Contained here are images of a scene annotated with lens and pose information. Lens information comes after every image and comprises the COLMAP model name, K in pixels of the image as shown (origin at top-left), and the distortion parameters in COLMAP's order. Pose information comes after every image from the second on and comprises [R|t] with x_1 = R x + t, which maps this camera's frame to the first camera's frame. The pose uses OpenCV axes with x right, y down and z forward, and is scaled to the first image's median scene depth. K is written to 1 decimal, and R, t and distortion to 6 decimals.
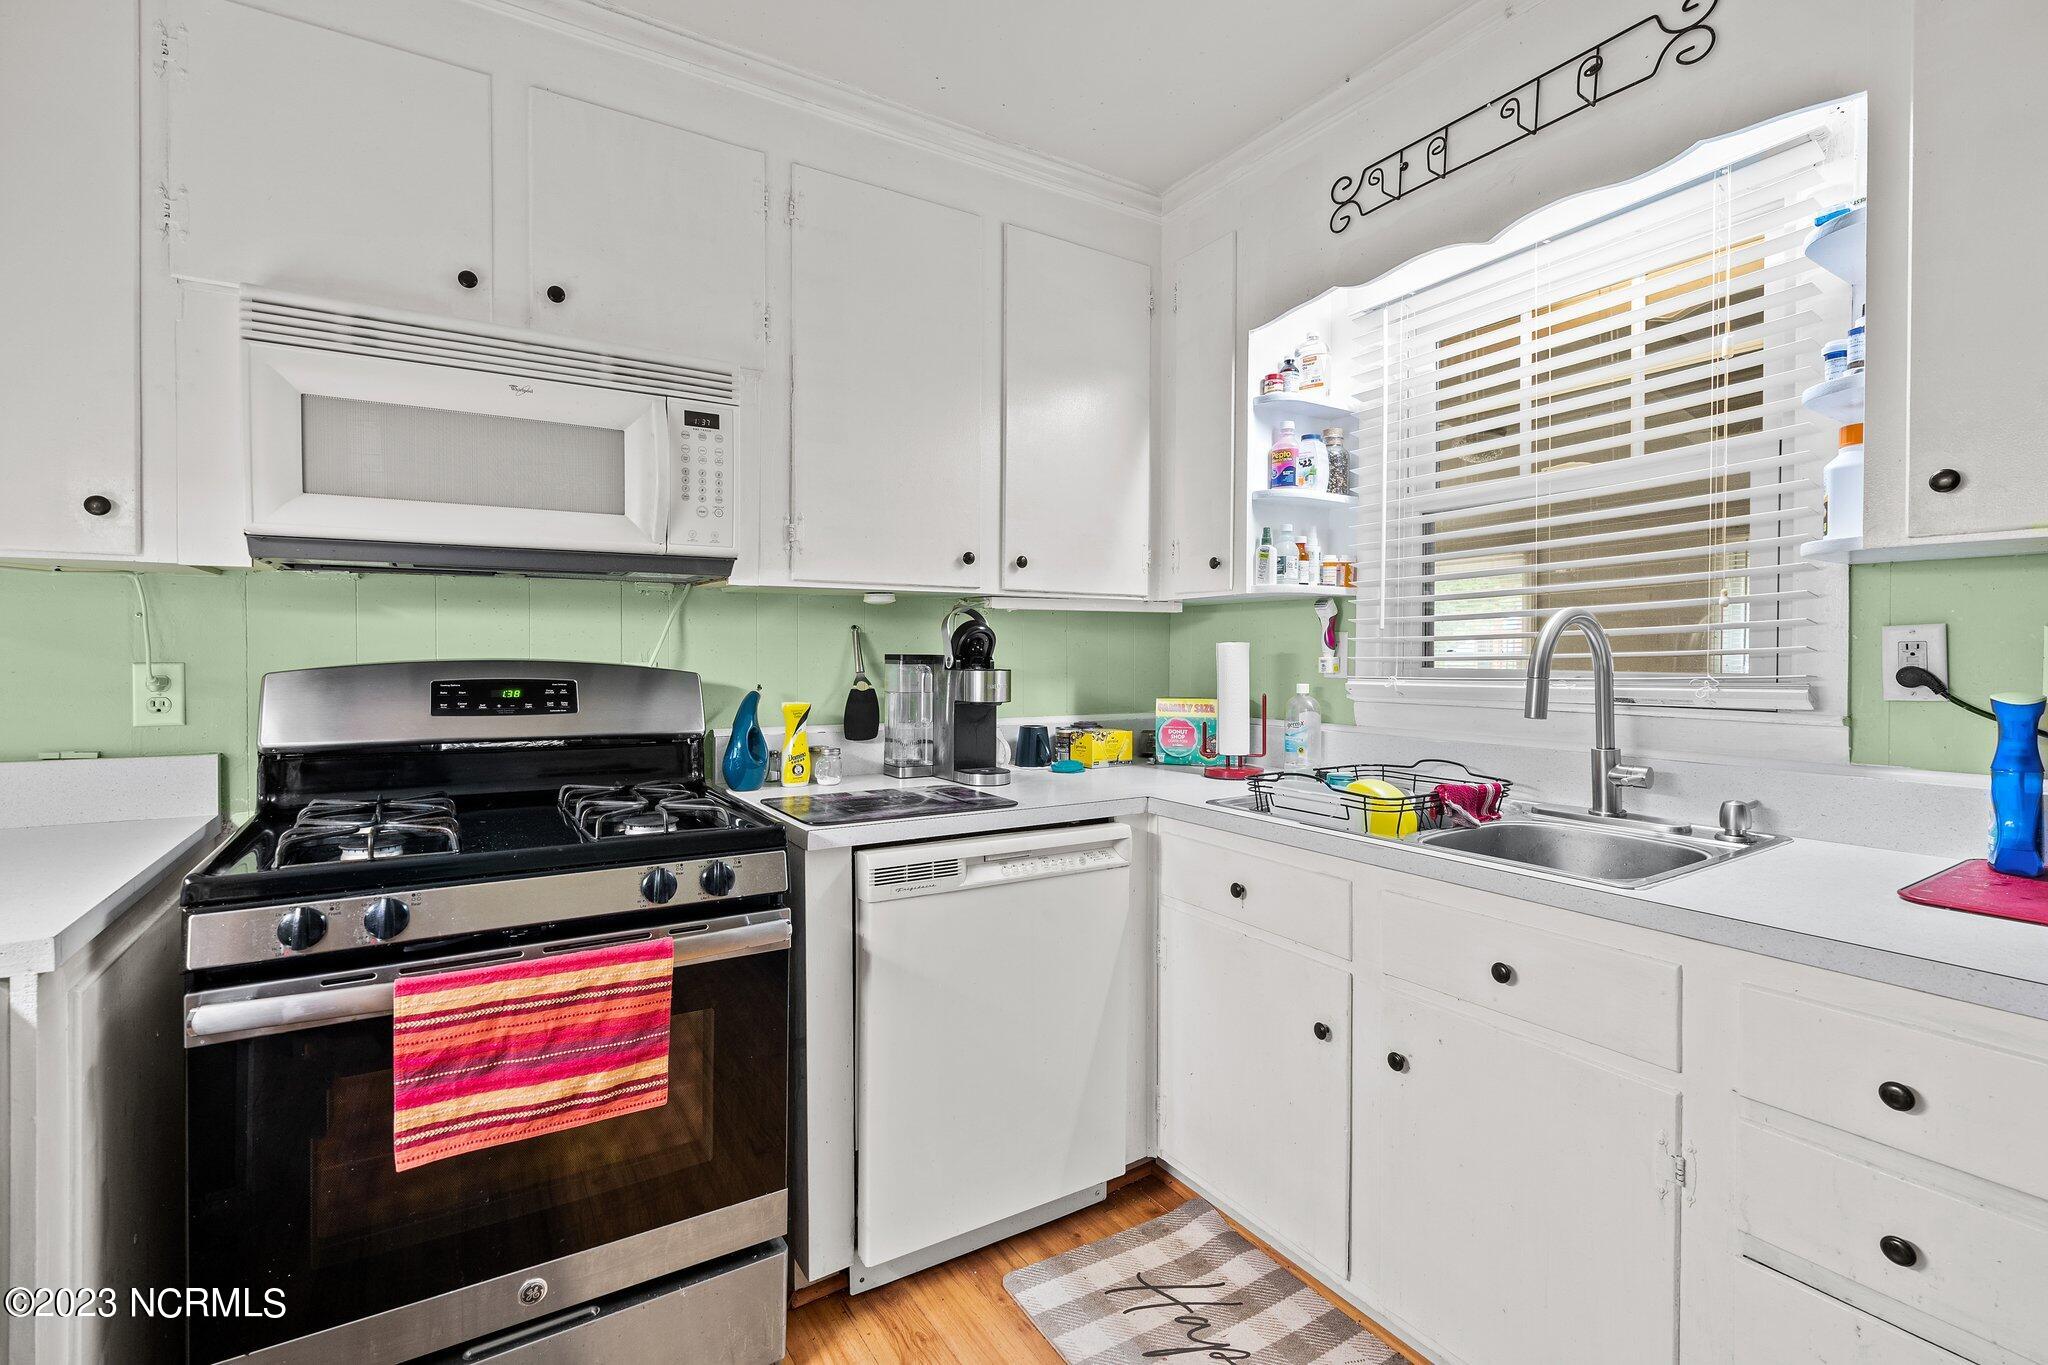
lens RADIAL K [[909.4, 0, 1022.3], [0, 909.4, 659.4], [0, 0, 1]] dist [-0.012458, -0.000188]
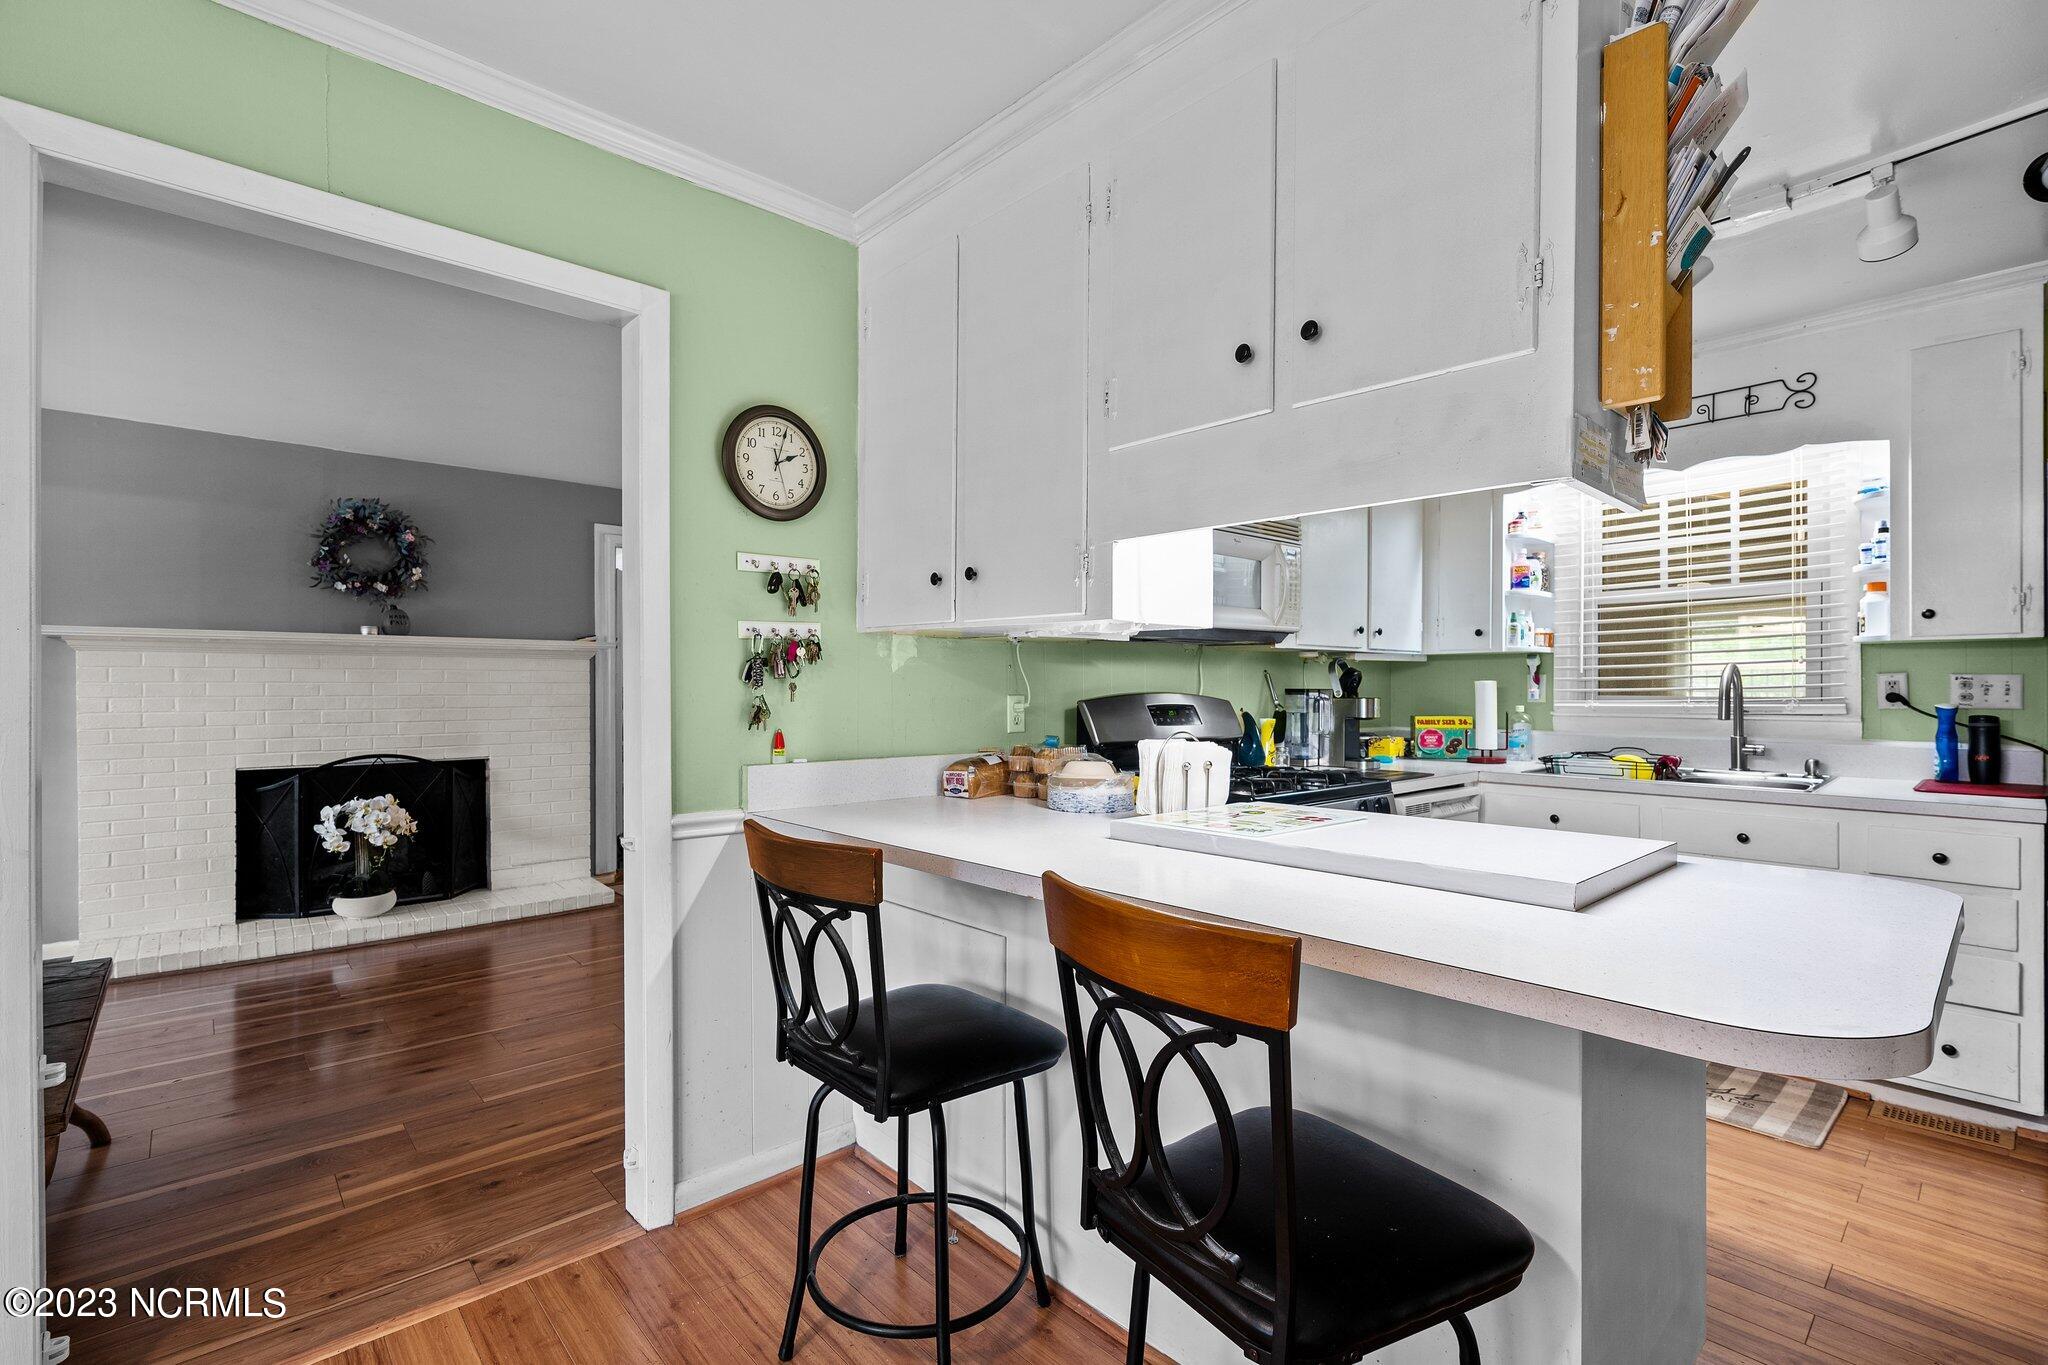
lens RADIAL K [[917.8, 0, 1018.5], [0, 917.8, 676.0], [0, 0, 1]] dist [-0.006929, 0.000866]
pose [[0.983201, -0.001396, 0.182522, -0.955796], [0.004637, 0.999839, -0.017332, -0.002411], [-0.182469, 0.017887, 0.983049, -0.500153]]
